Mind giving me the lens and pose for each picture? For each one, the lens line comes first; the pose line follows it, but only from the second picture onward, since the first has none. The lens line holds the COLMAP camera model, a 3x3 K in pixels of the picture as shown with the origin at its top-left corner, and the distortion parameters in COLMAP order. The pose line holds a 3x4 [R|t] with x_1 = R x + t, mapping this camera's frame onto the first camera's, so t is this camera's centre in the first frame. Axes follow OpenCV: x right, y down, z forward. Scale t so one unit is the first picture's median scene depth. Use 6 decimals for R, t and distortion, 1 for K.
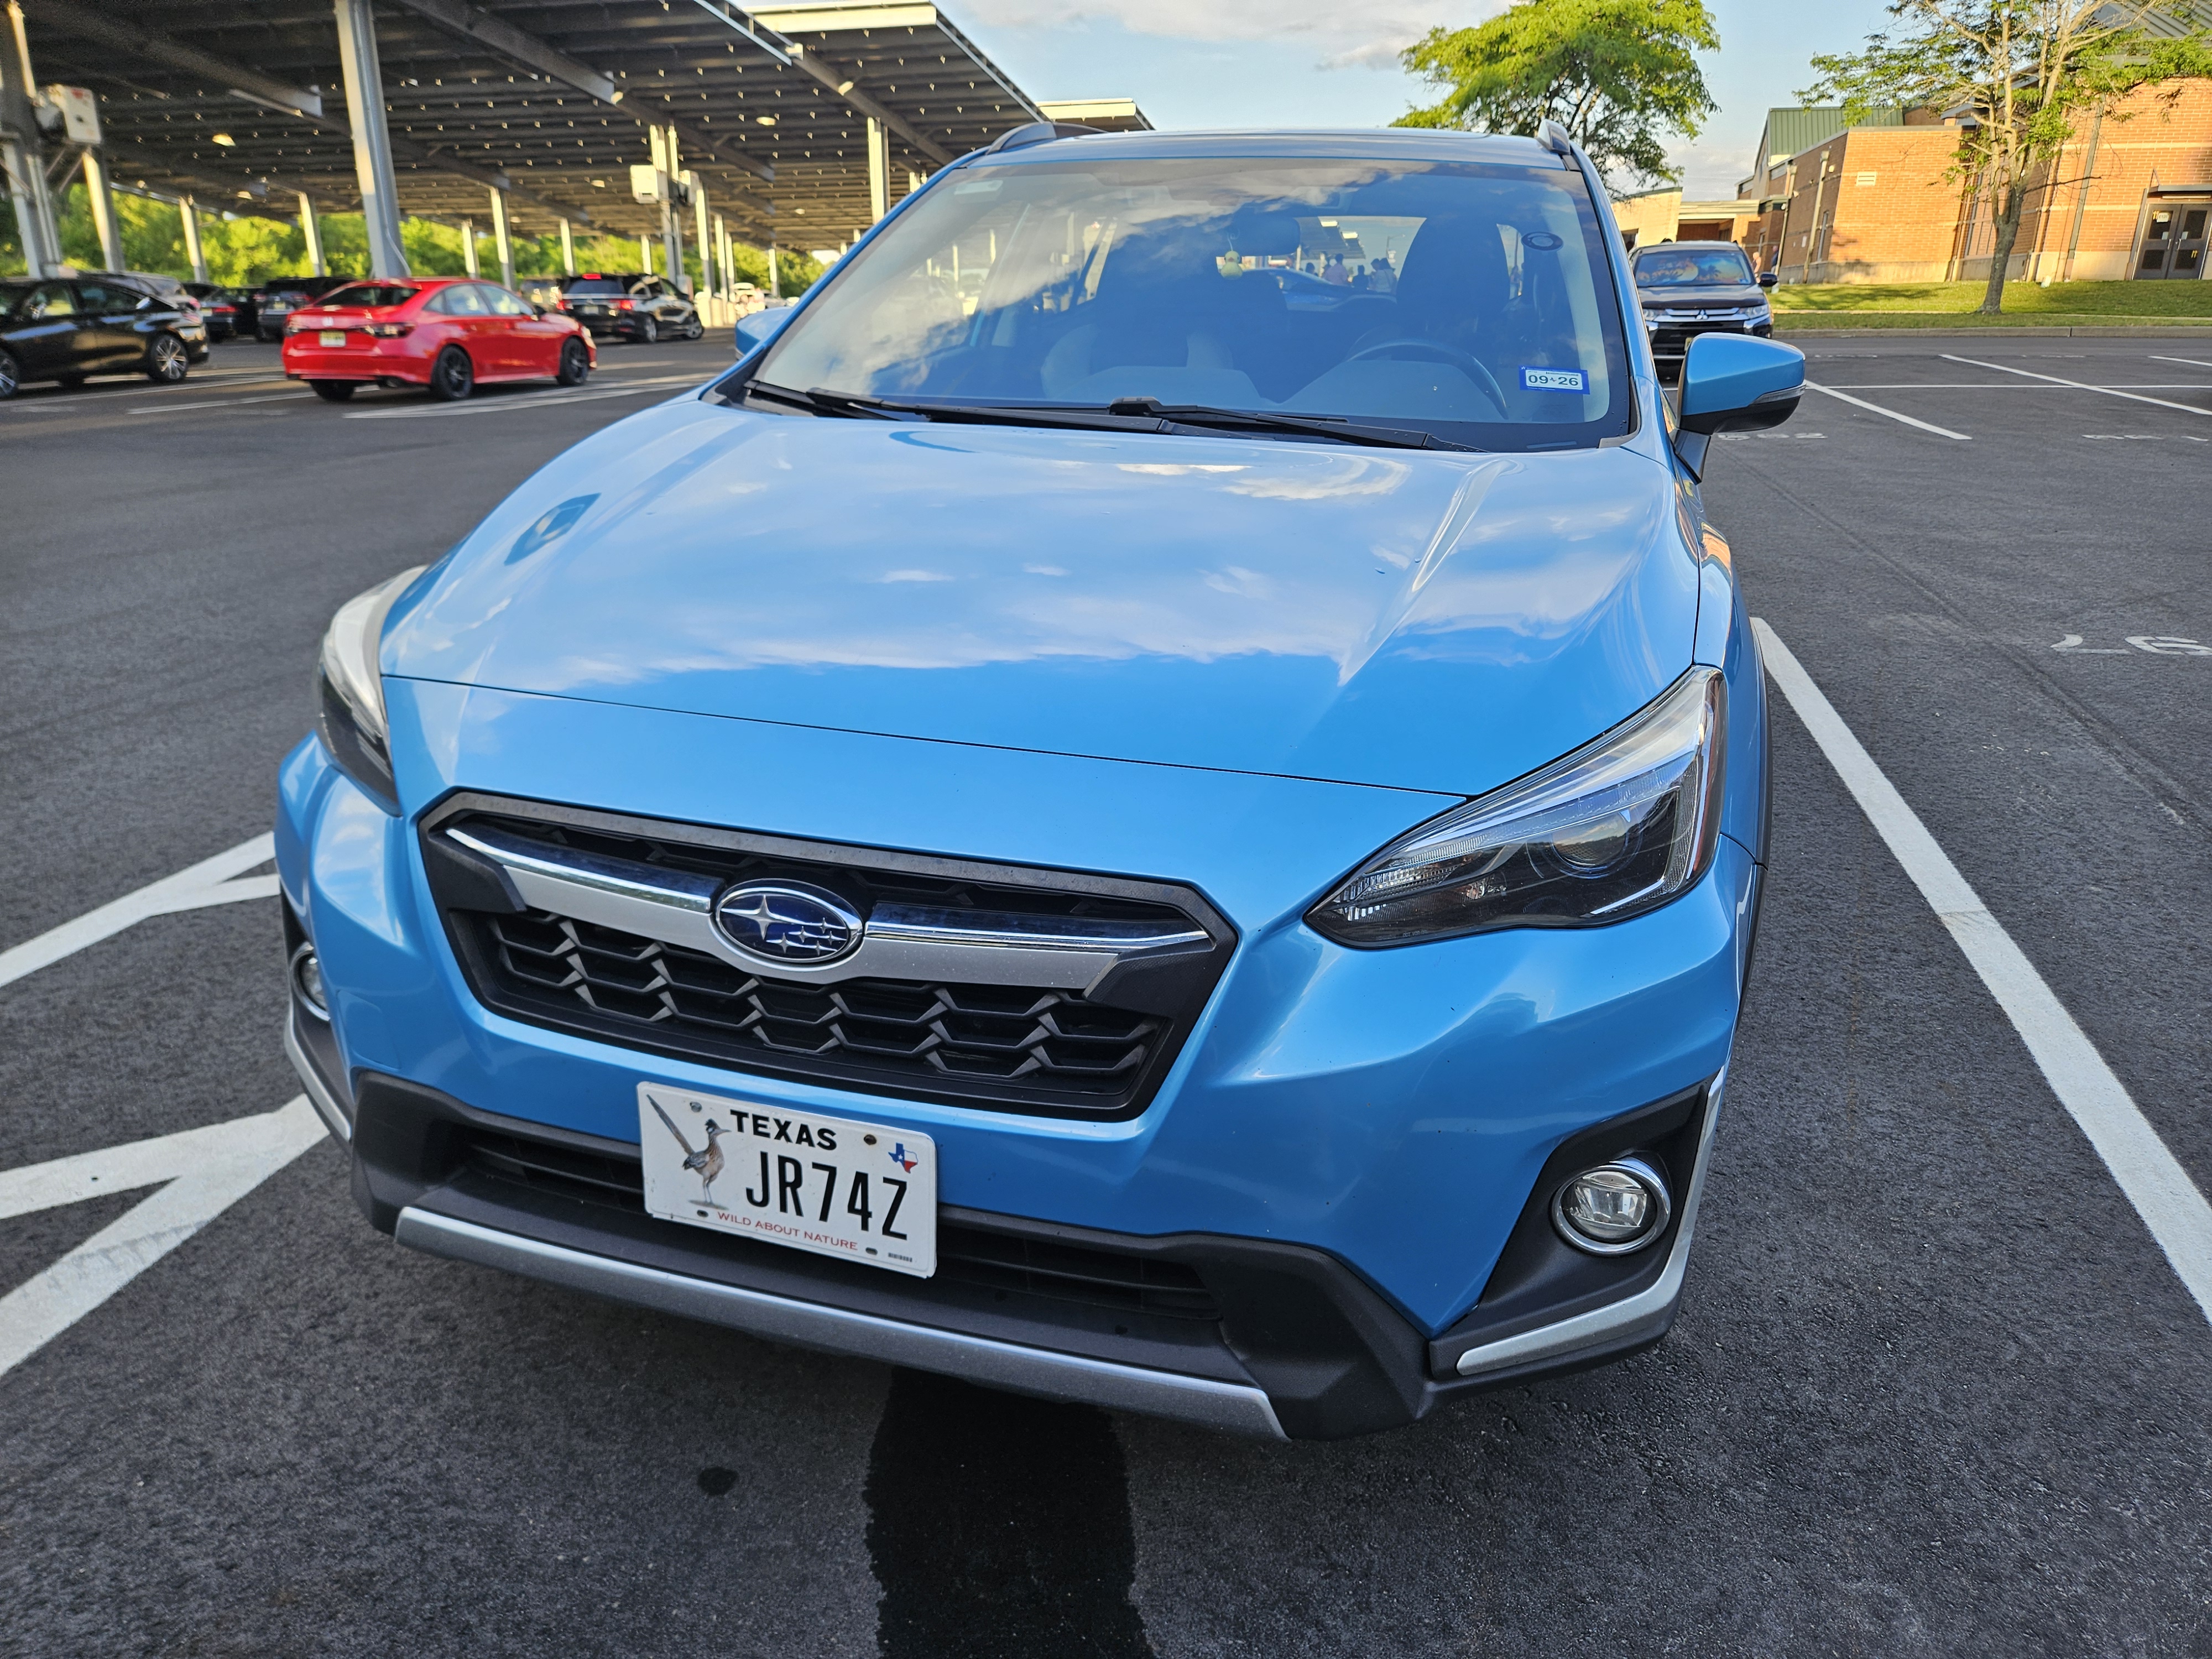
lens RADIAL K [[1496.7, 0, 1053.6], [0, 1496.7, 863.6], [0, 0, 1]] dist [0.032799, -0.031172]
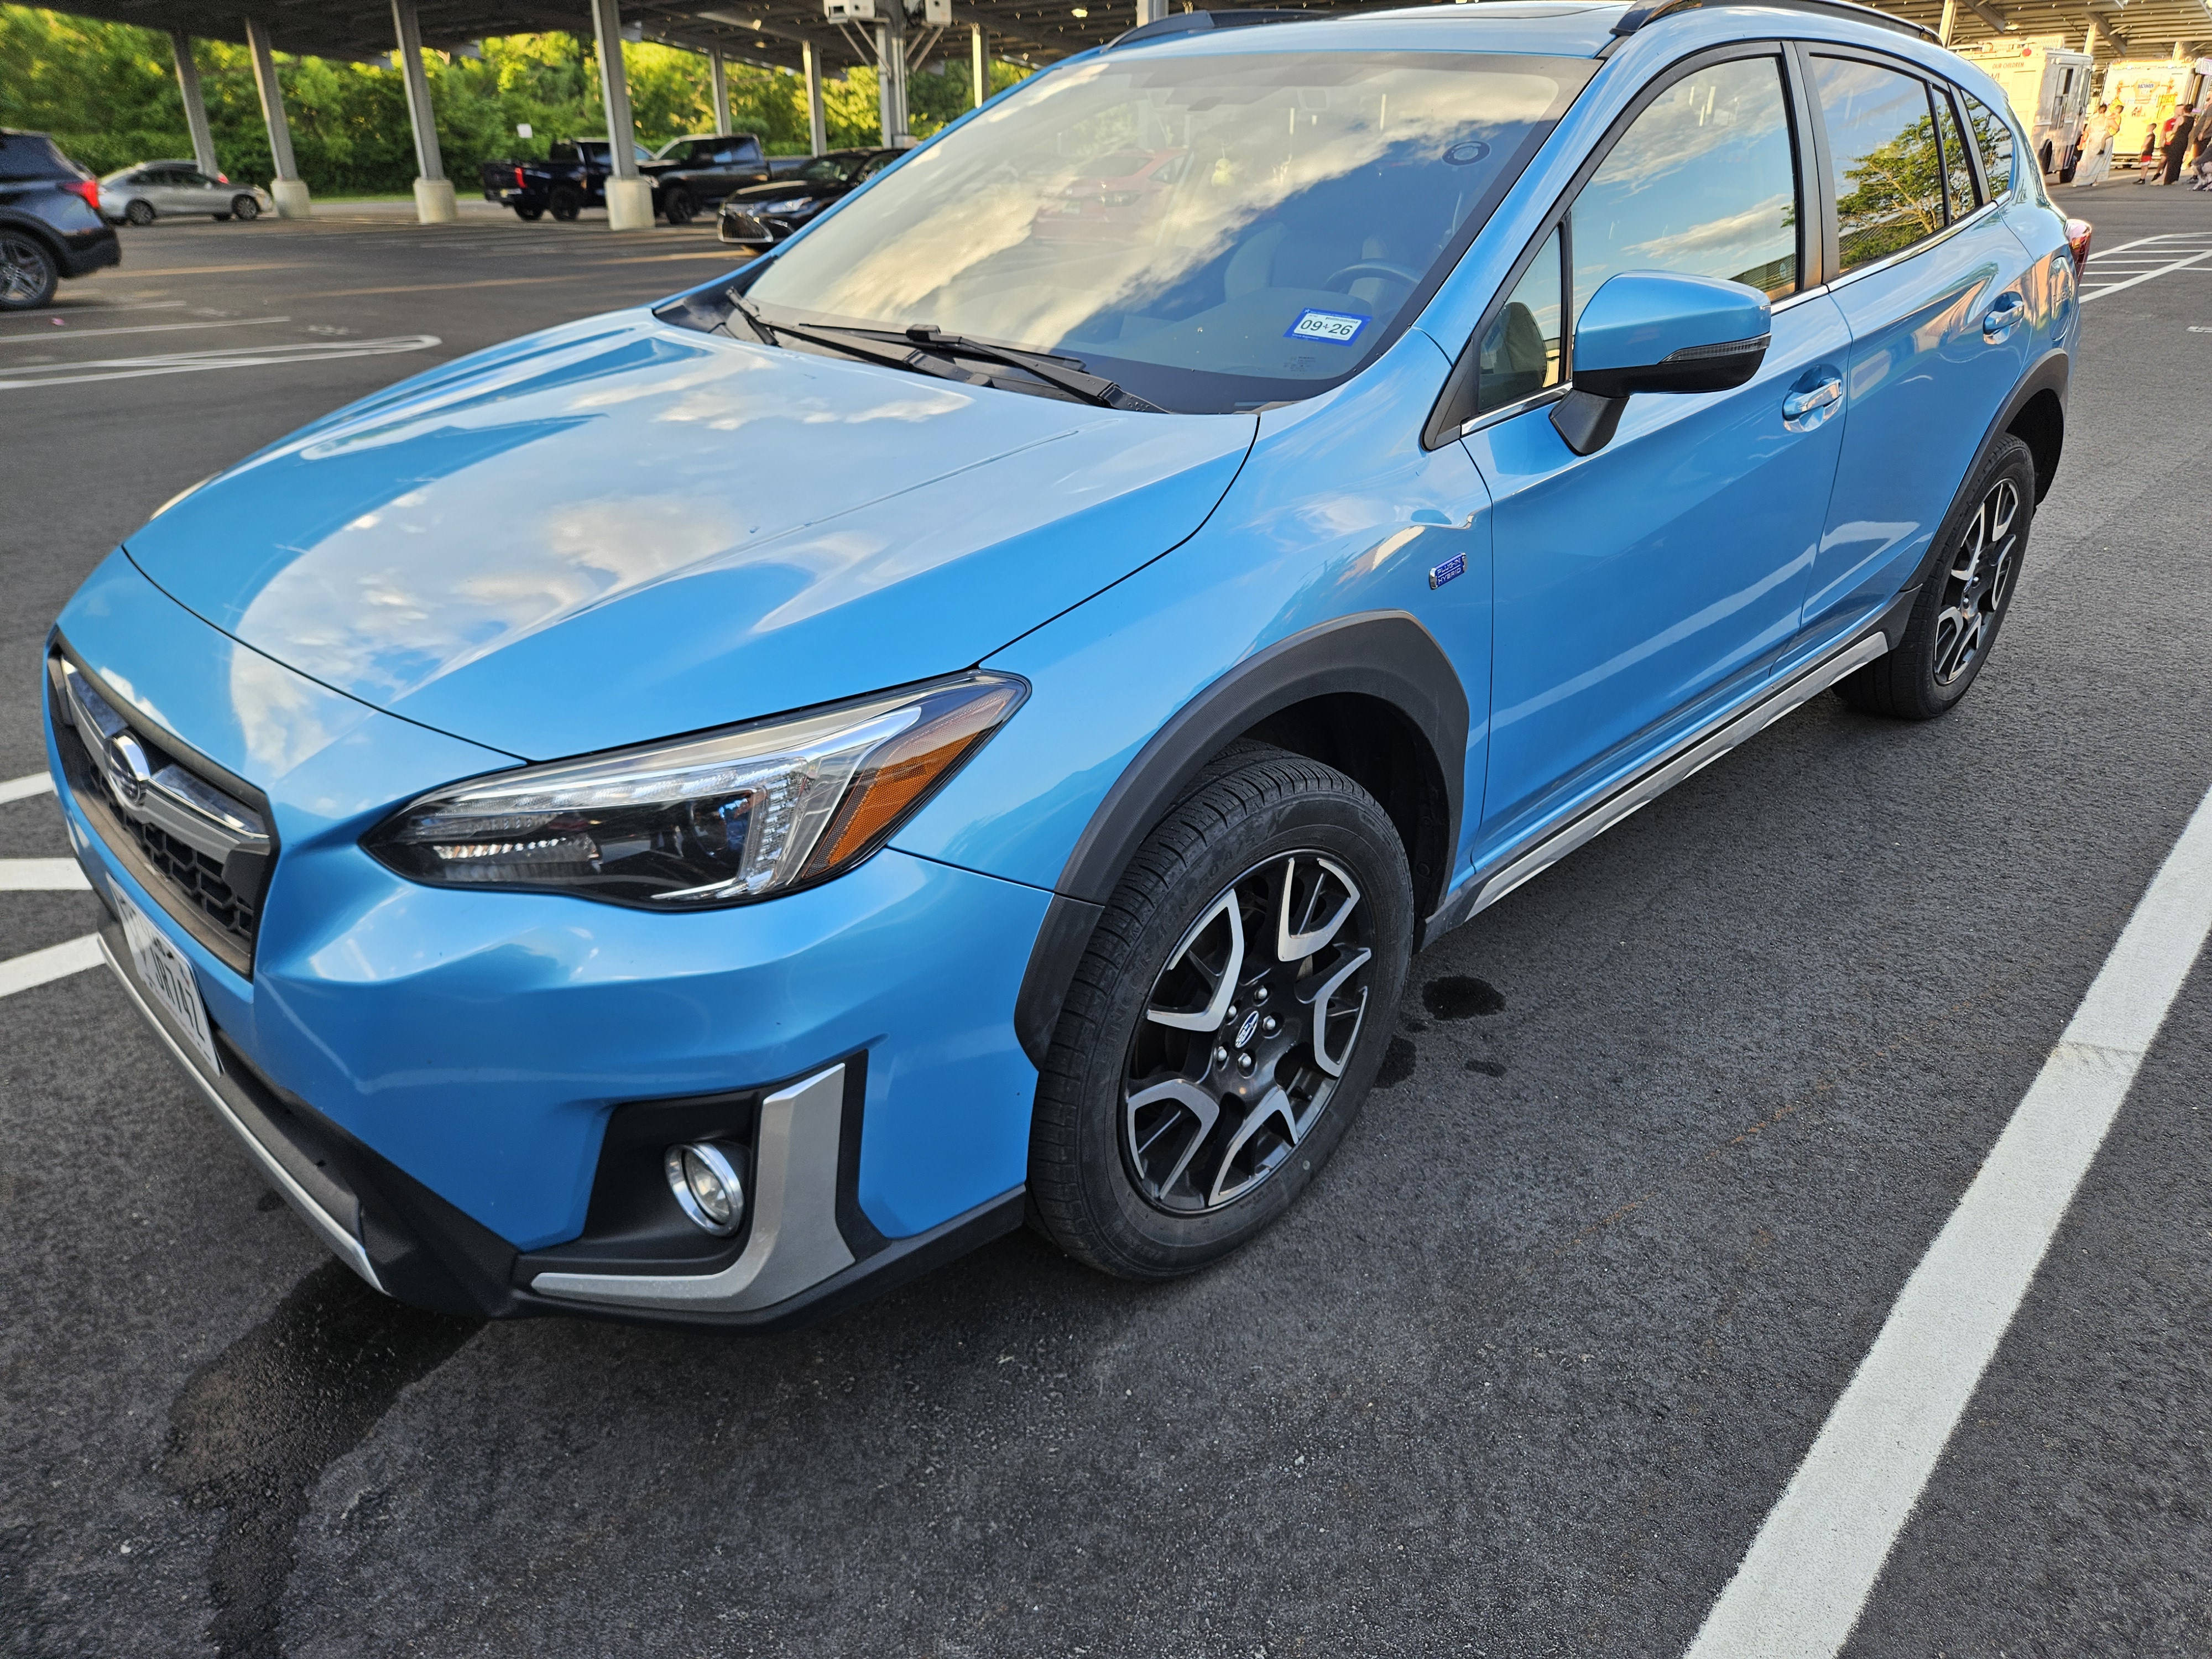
lens RADIAL K [[1462.5, 0, 1088.5], [0, 1462.5, 863.9], [0, 0, 1]] dist [0.040044, -0.028300]
pose [[0.881137, 0.199204, -0.428853, 0.517532], [-0.160295, 0.979067, 0.125432, -0.079766], [0.444863, -0.041780, 0.894624, 0.124225]]
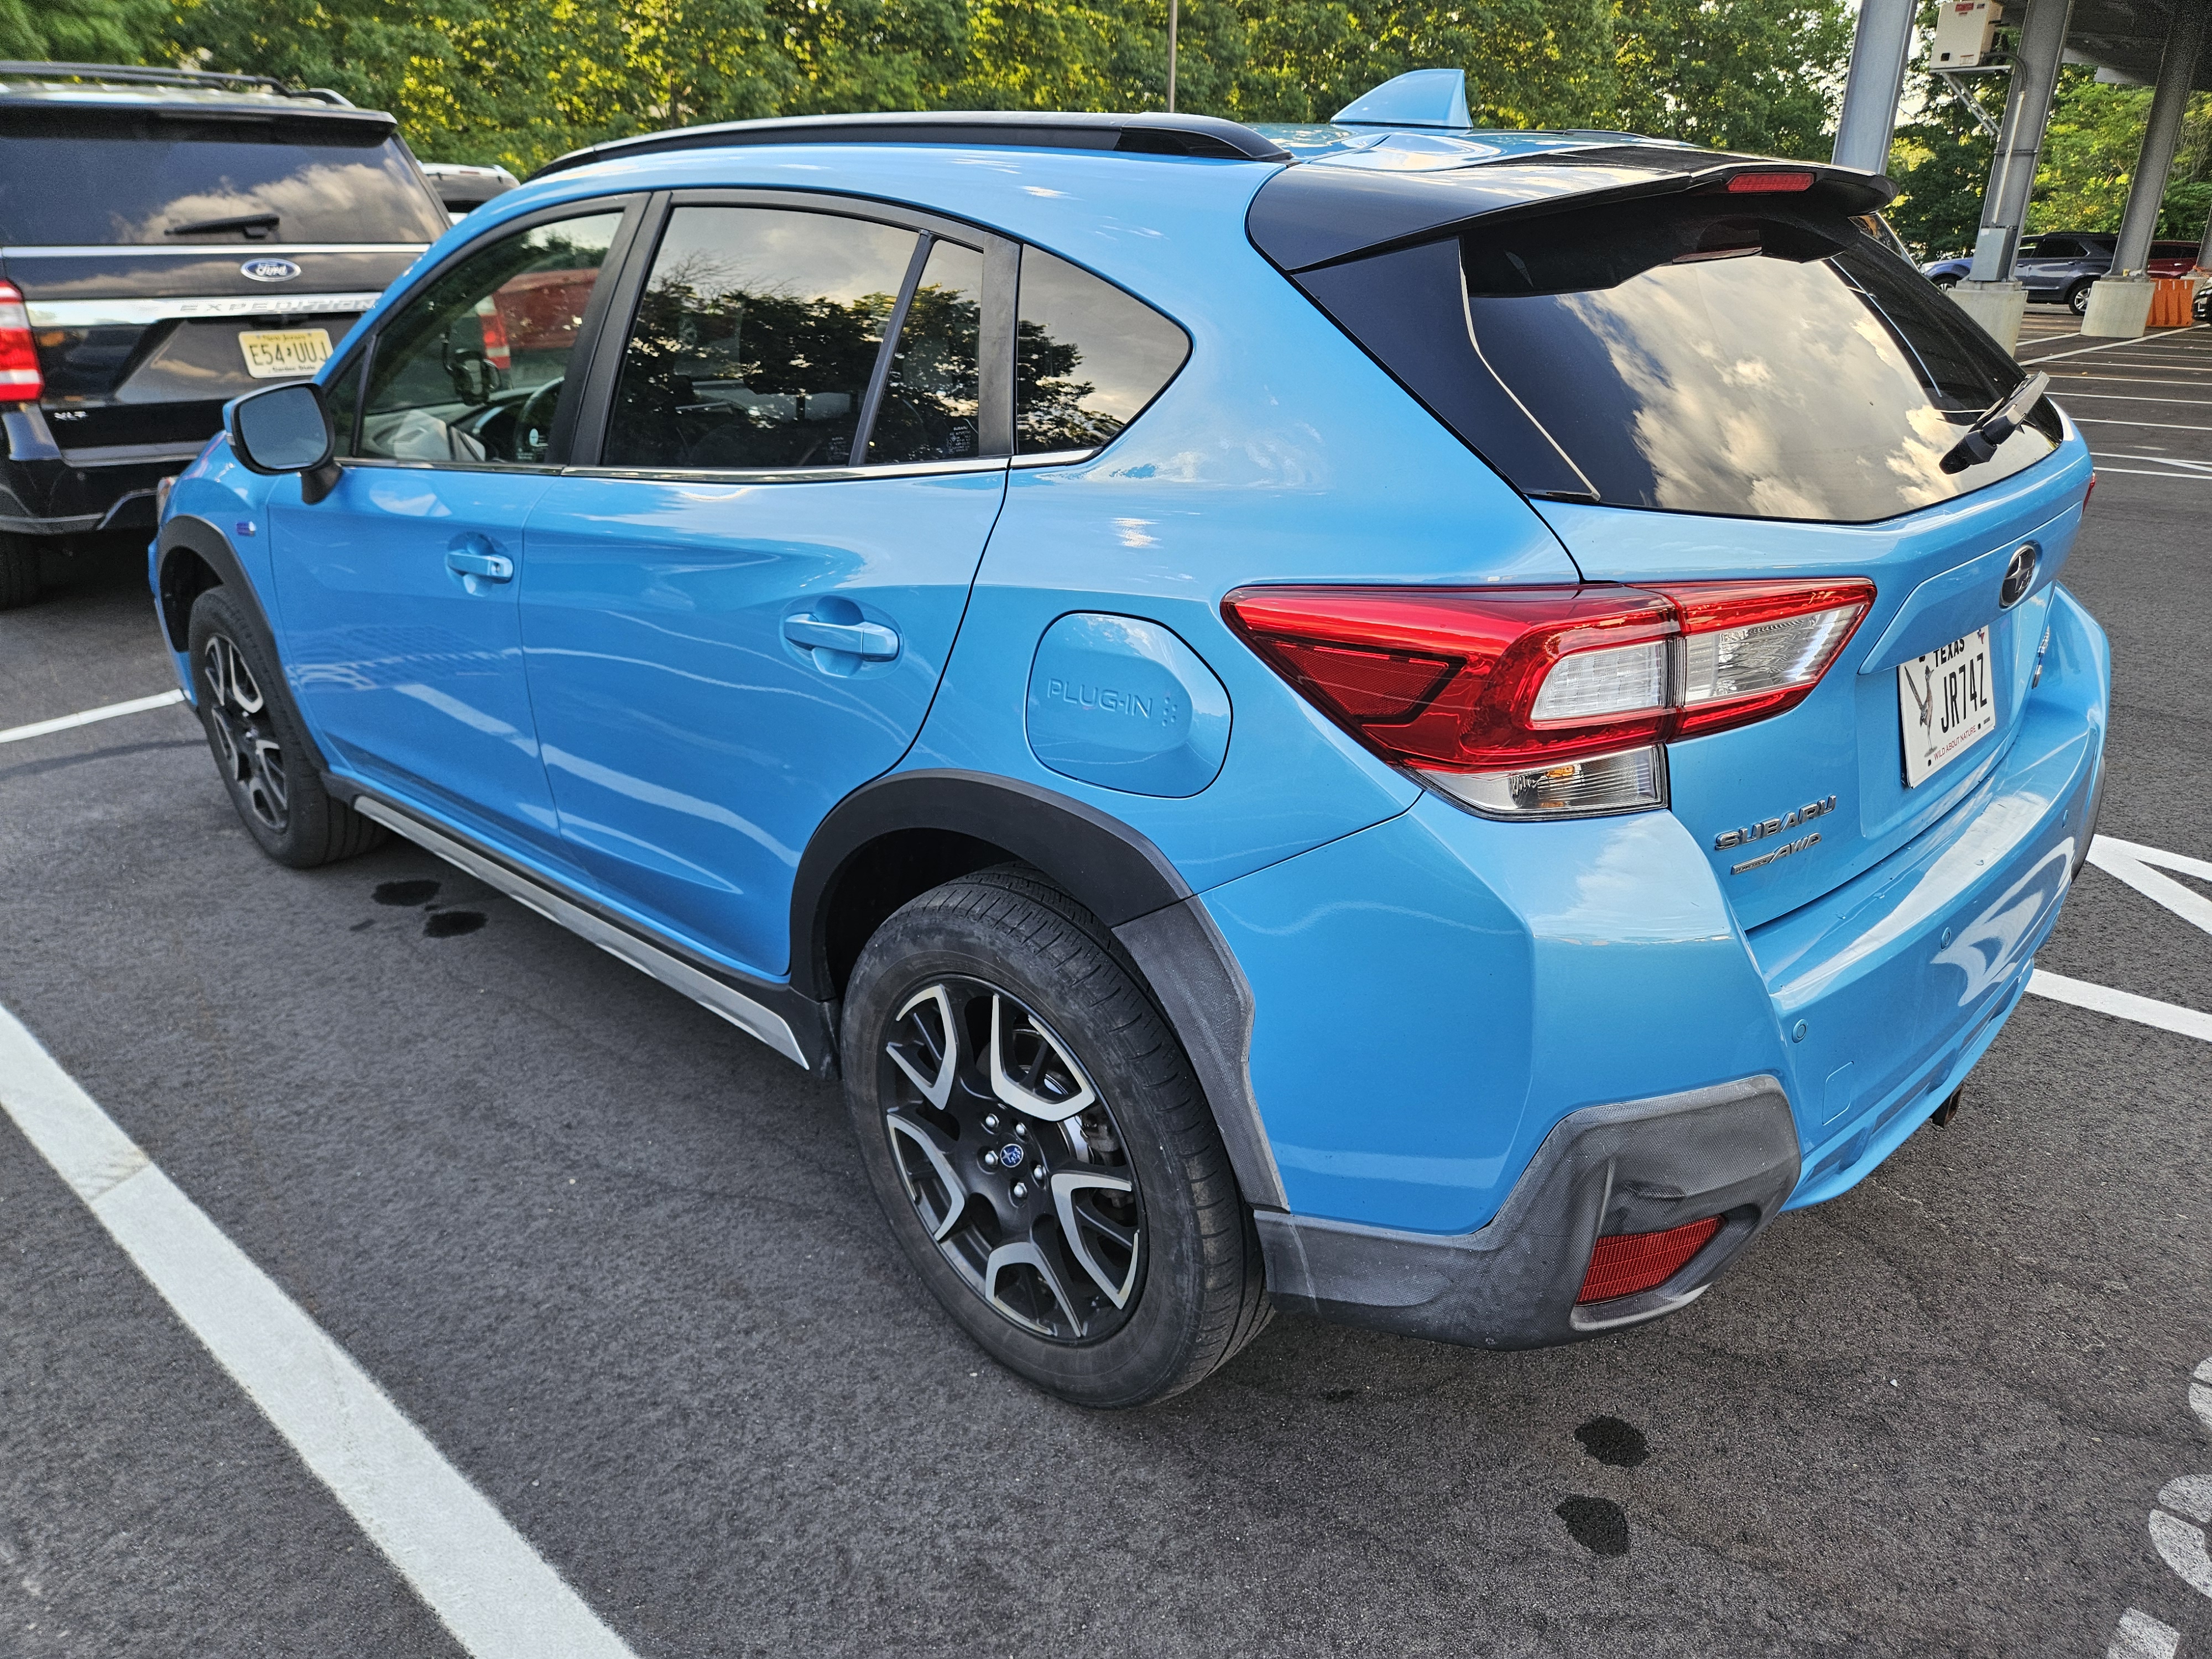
lens RADIAL K [[1462.5, 0, 1088.5], [0, 1462.5, 863.9], [0, 0, 1]] dist [0.040044, -0.028300]
pose [[-0.452405, 0.351949, -0.819427, 1.073670], [-0.319282, 0.794010, 0.517308, -0.738411], [0.832700, 0.495661, -0.246843, 1.731589]]
